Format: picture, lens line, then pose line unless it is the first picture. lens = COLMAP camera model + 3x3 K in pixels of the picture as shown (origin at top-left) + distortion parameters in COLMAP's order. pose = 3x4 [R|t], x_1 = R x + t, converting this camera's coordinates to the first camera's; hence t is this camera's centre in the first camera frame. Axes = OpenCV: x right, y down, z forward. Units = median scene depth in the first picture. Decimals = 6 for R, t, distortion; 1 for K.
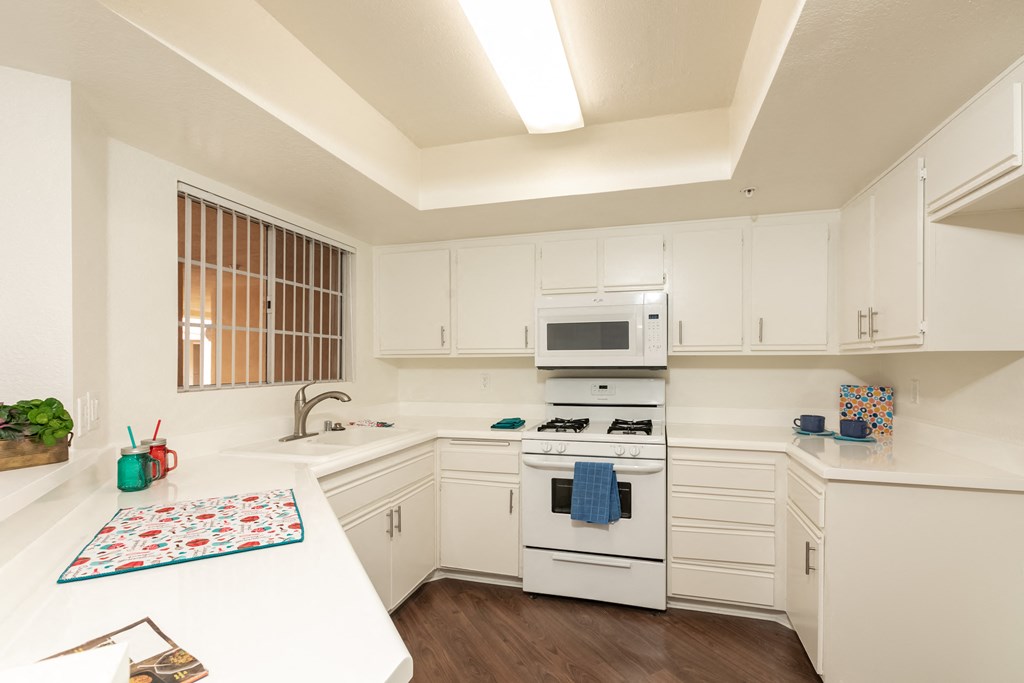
lens RADIAL K [[471.2, 0, 516.9], [0, 471.2, 359.1], [0, 0, 1]] dist [-0.000355, 0.000034]
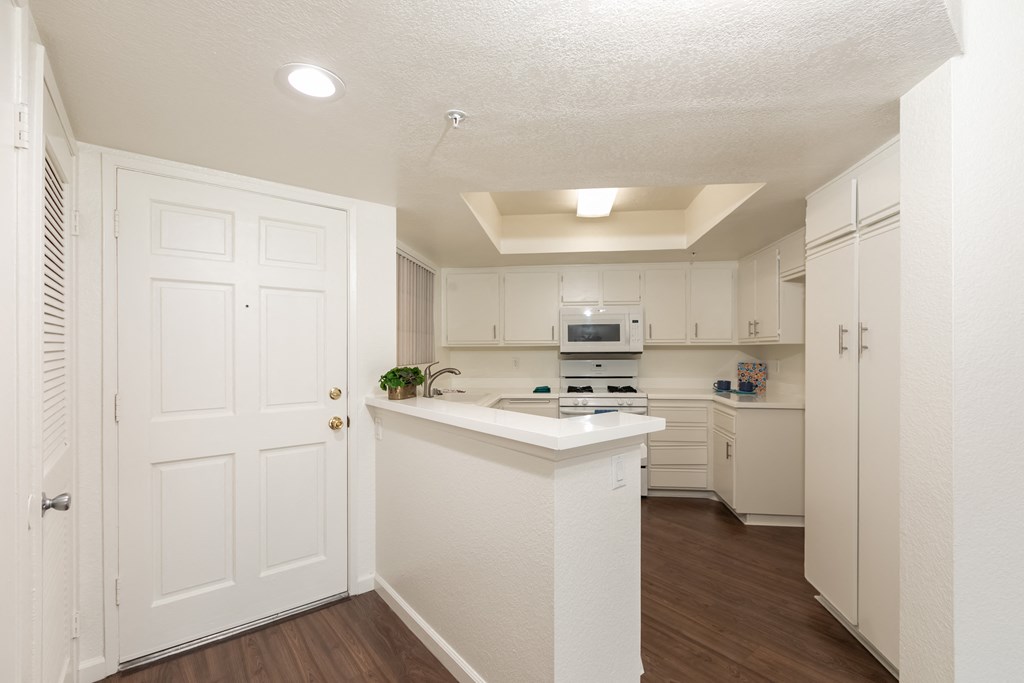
lens RADIAL K [[466.7, 0, 512.0], [0, 466.7, 341.5], [0, 0, 1]] dist [0.001422, 0.000071]
pose [[0.984296, 0.001598, 0.176517, -0.423609], [0.000365, 0.999939, -0.011084, -0.002900], [-0.176524, 0.010974, 0.984235, -0.525248]]
